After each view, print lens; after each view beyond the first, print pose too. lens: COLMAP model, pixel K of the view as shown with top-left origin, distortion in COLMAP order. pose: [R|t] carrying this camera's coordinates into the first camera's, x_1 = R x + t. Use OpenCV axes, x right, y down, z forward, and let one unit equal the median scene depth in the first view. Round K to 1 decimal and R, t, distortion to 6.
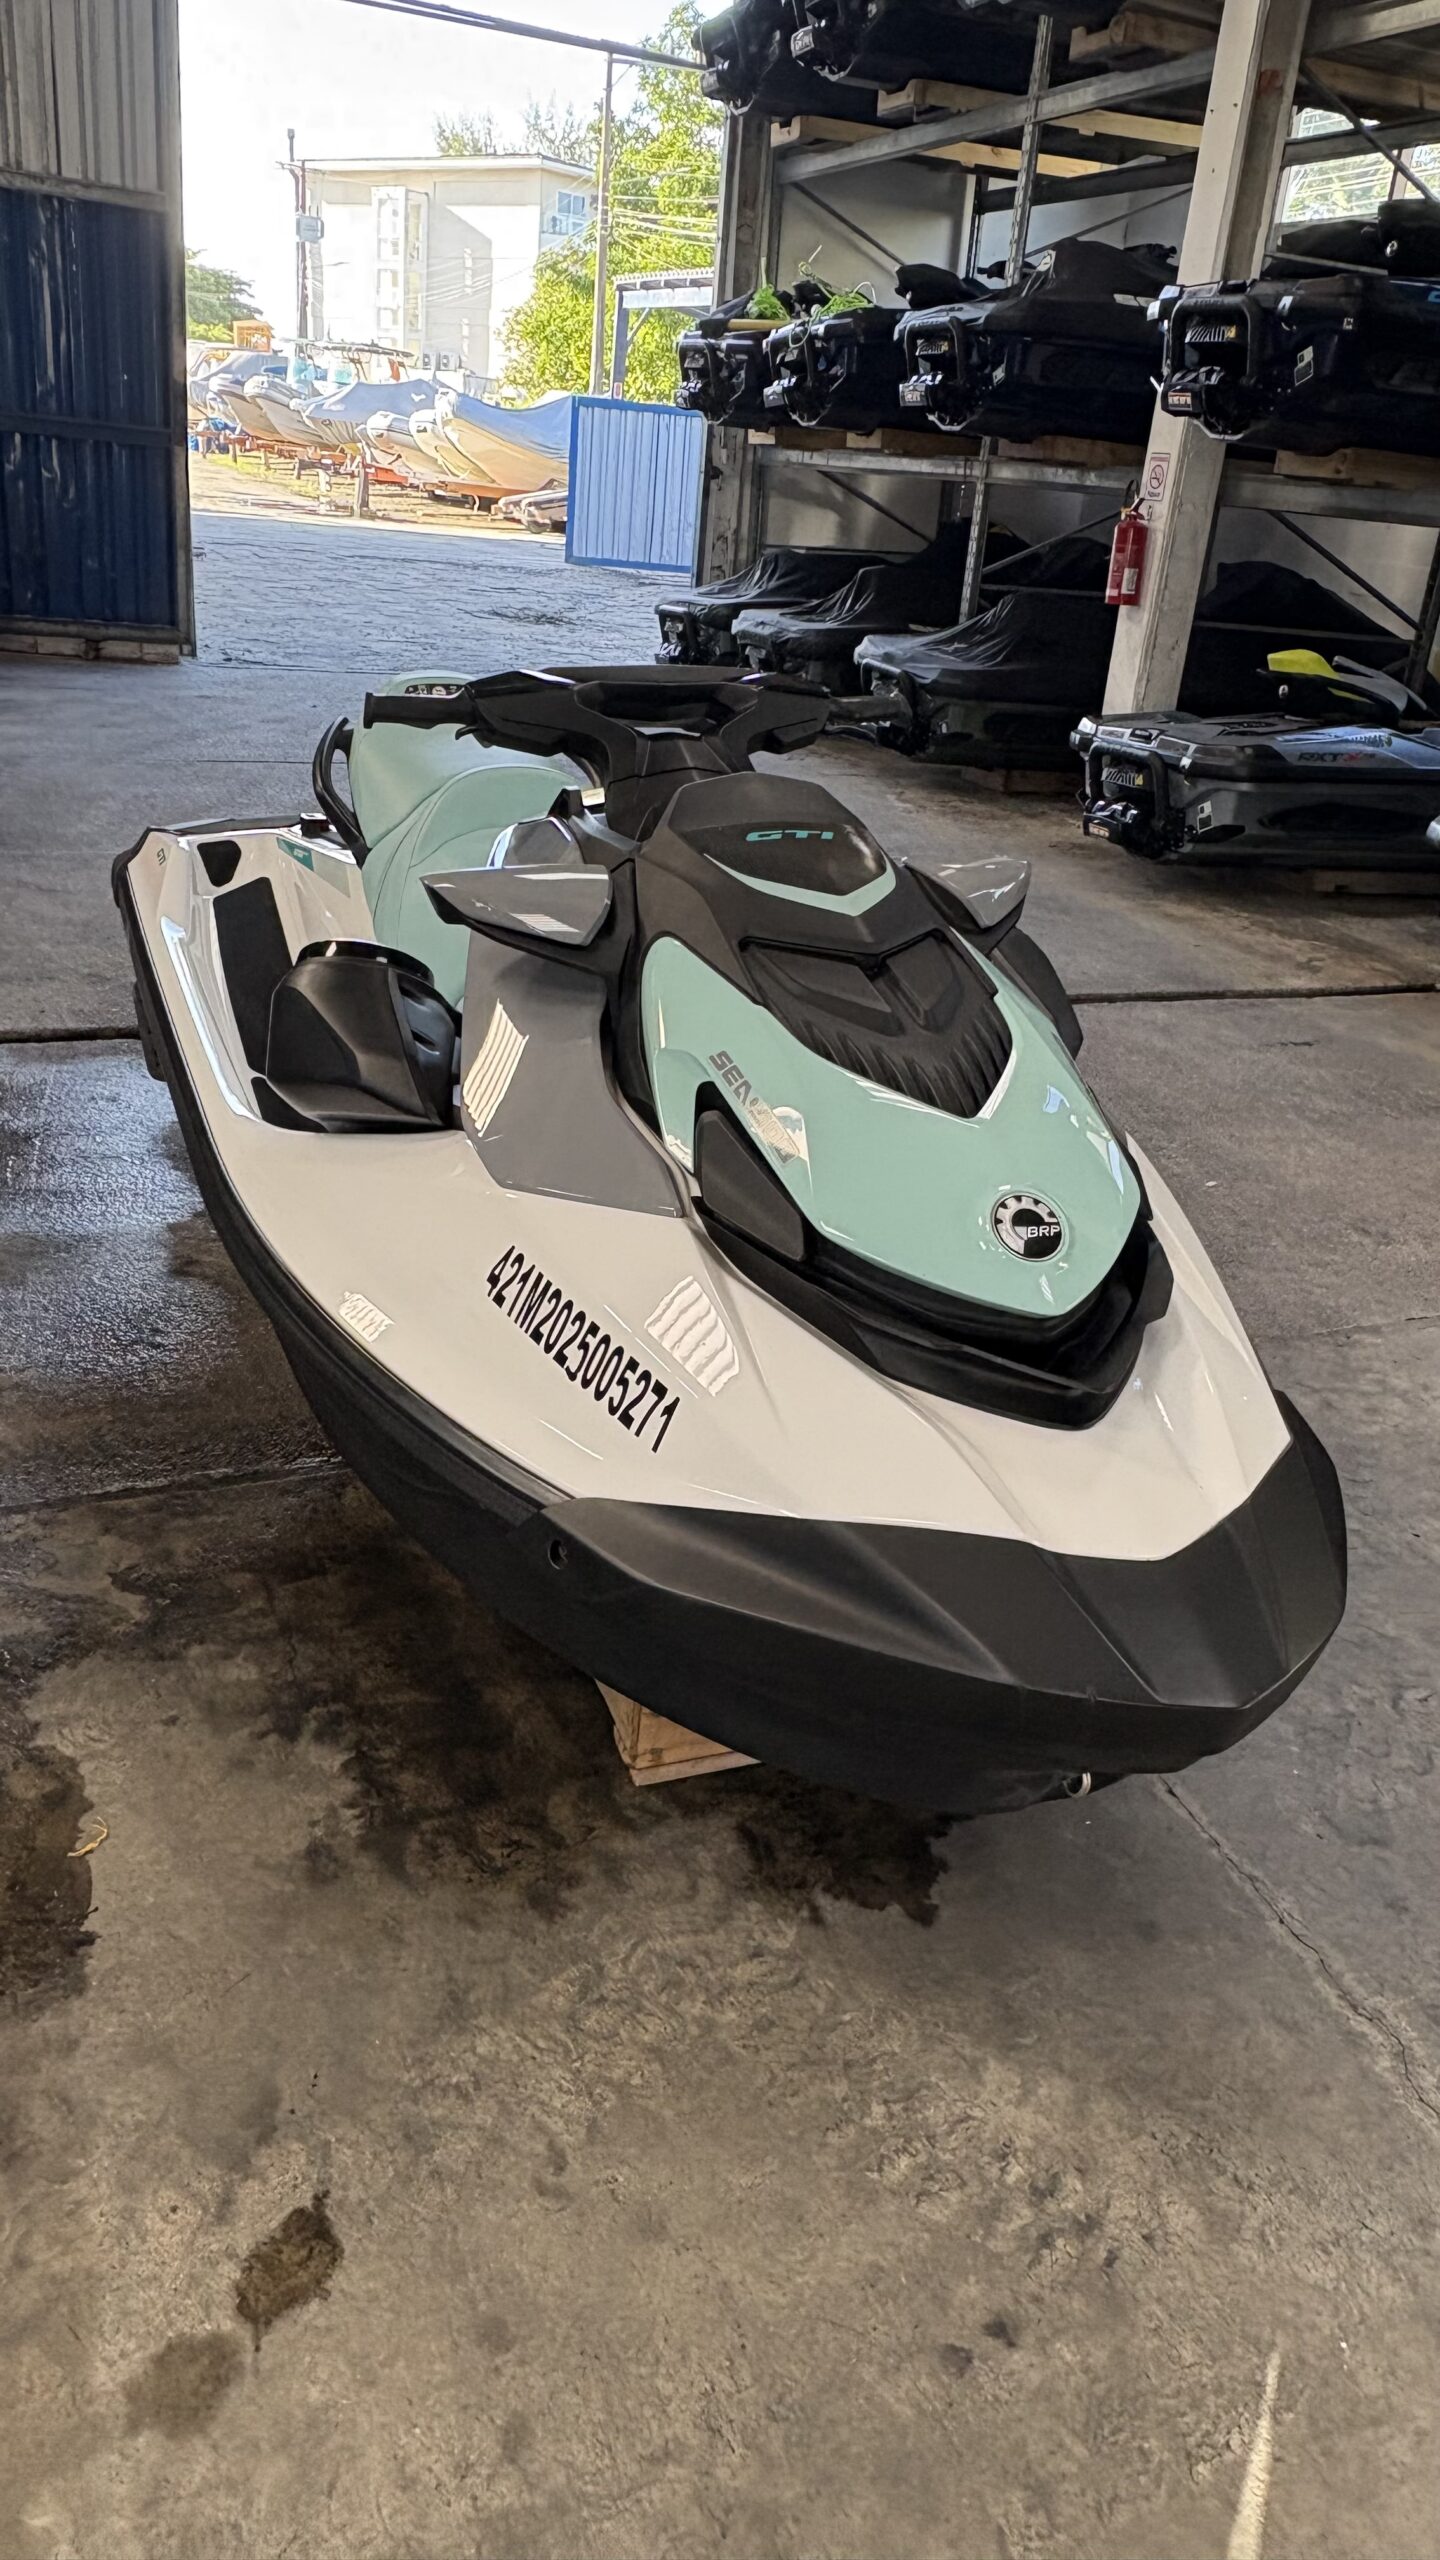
lens RADIAL K [[1747.0, 0, 745.0], [0, 1747.0, 1285.8], [0, 0, 1]] dist [0.001026, 0.001448]
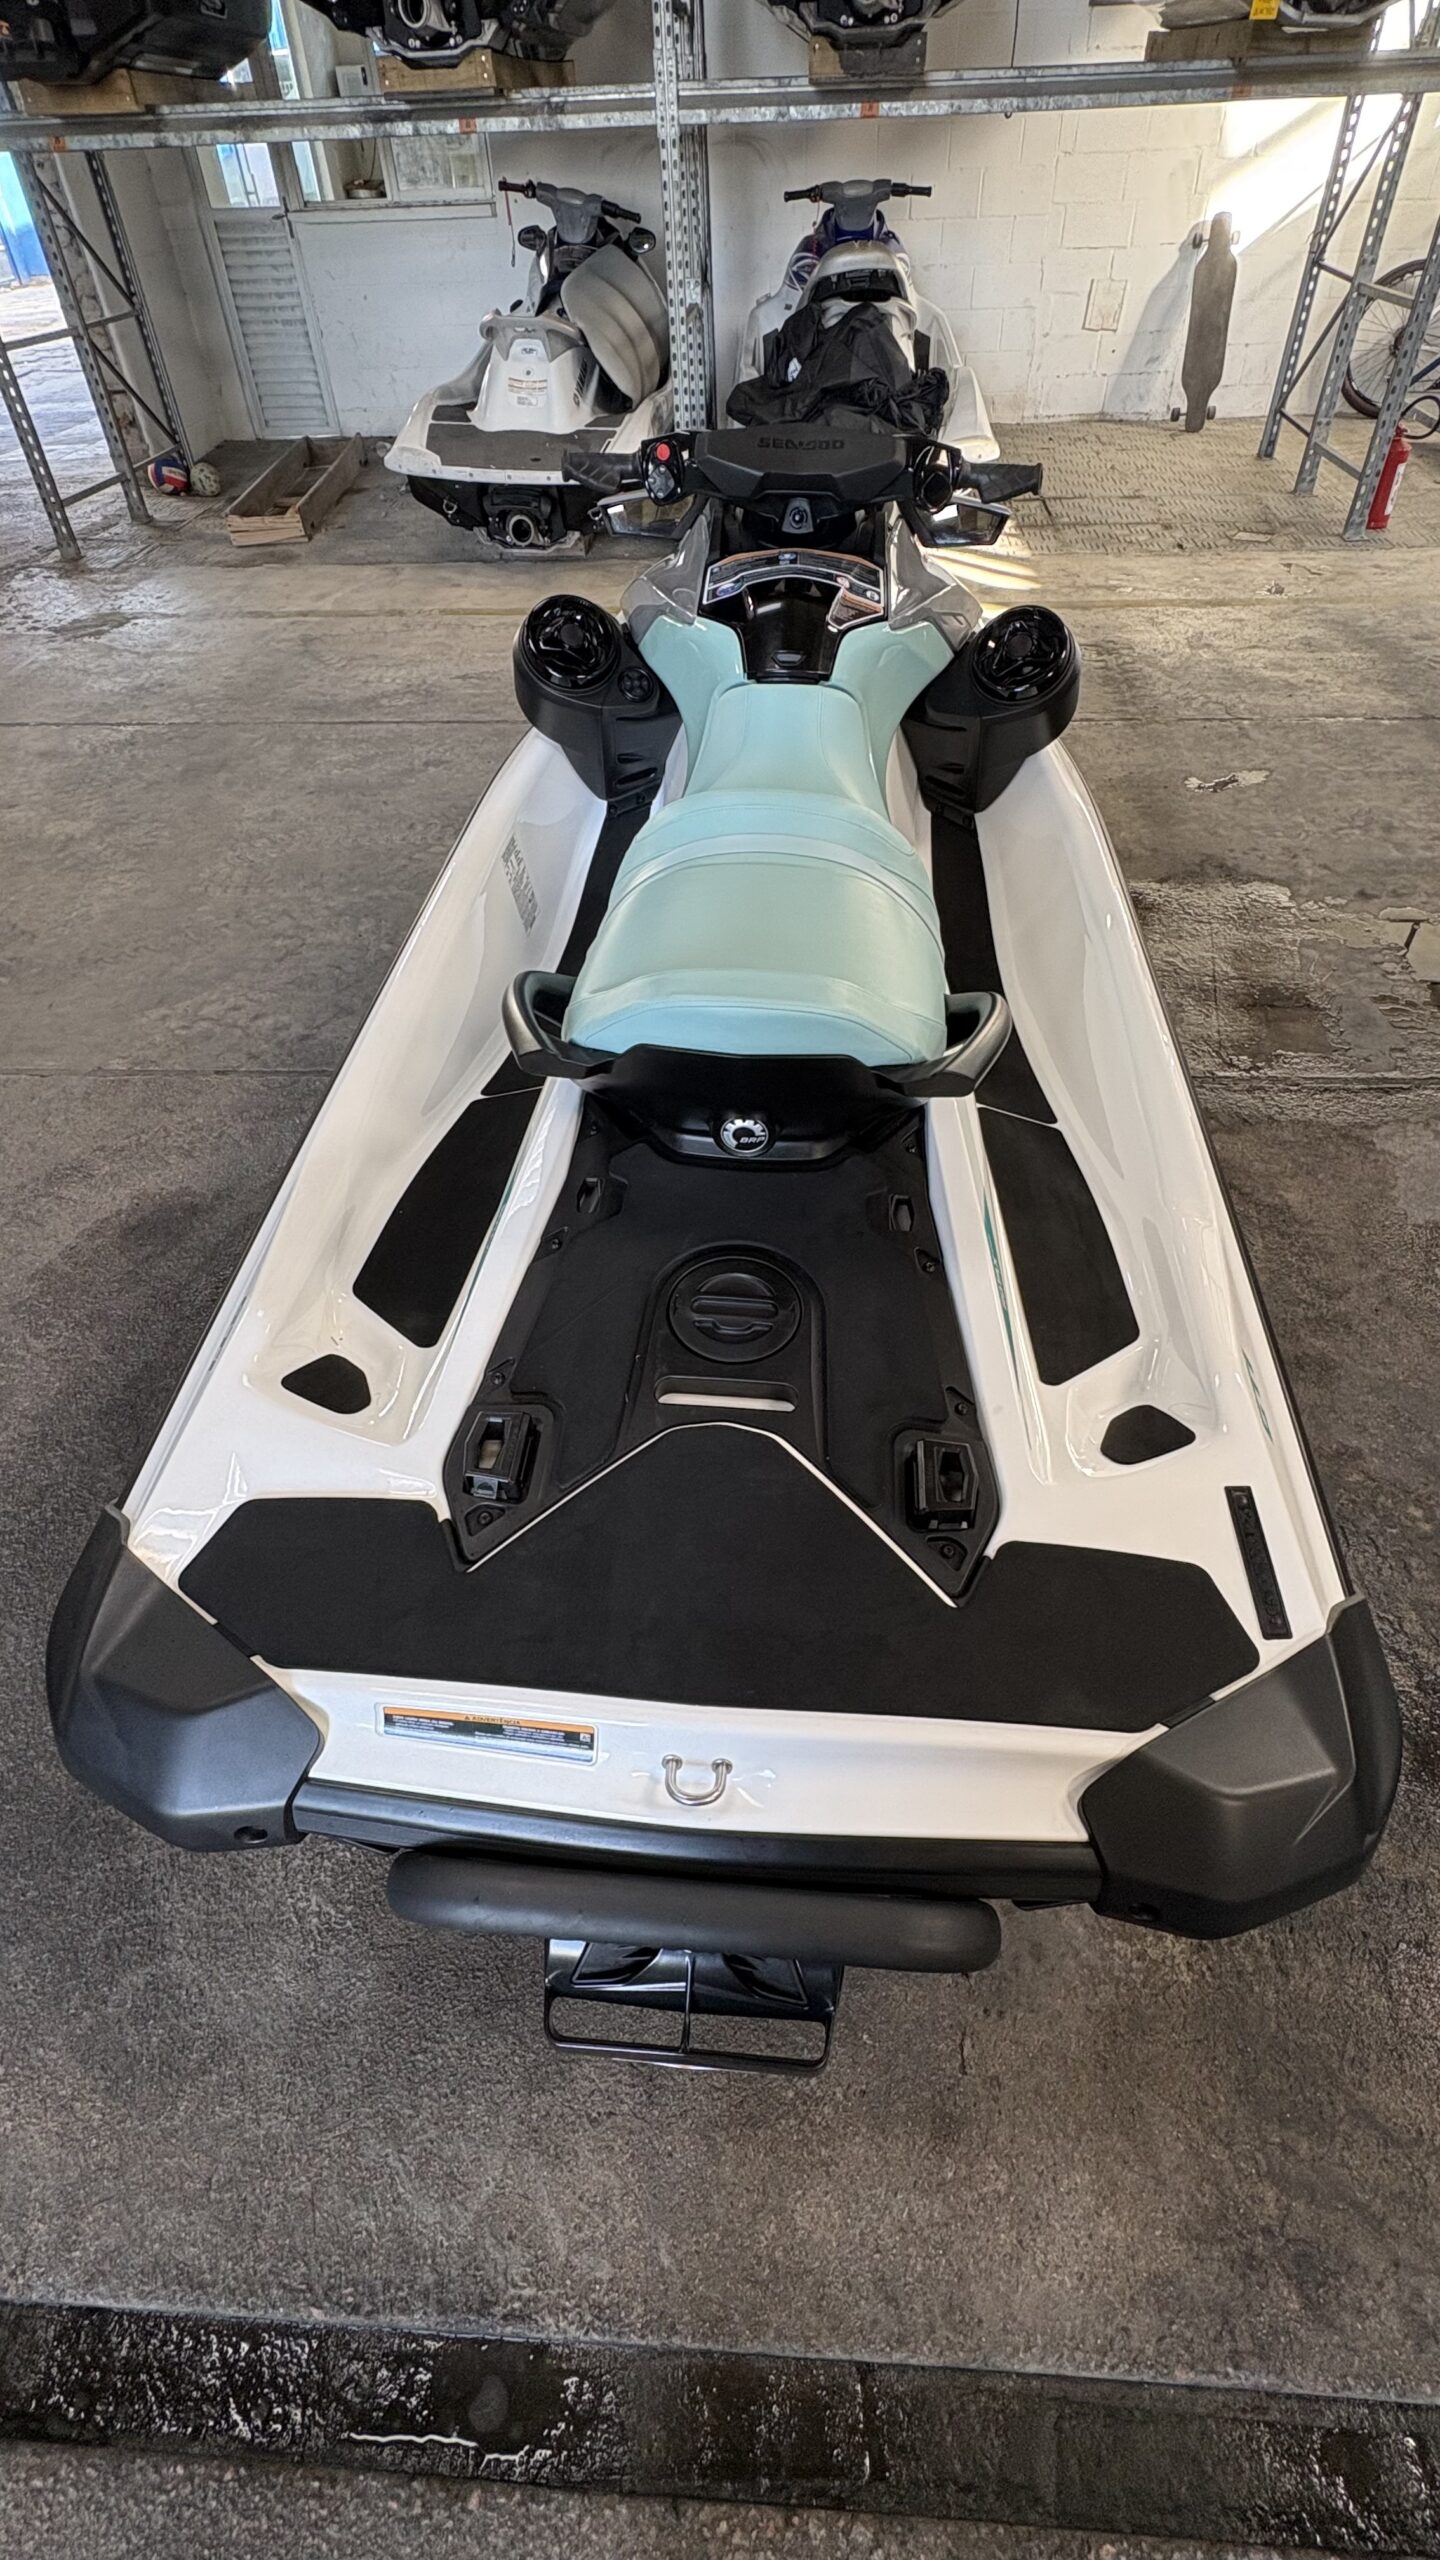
lens RADIAL K [[1151.3, 0, 723.7], [0, 1151.3, 1278.3], [0, 0, 1]] dist [0.001291, -0.000807]
pose [[-0.897203, -0.357611, 0.259116, -0.126747], [0.143669, 0.318467, 0.936984, -0.279211], [-0.417596, 0.877891, -0.234352, 0.526202]]
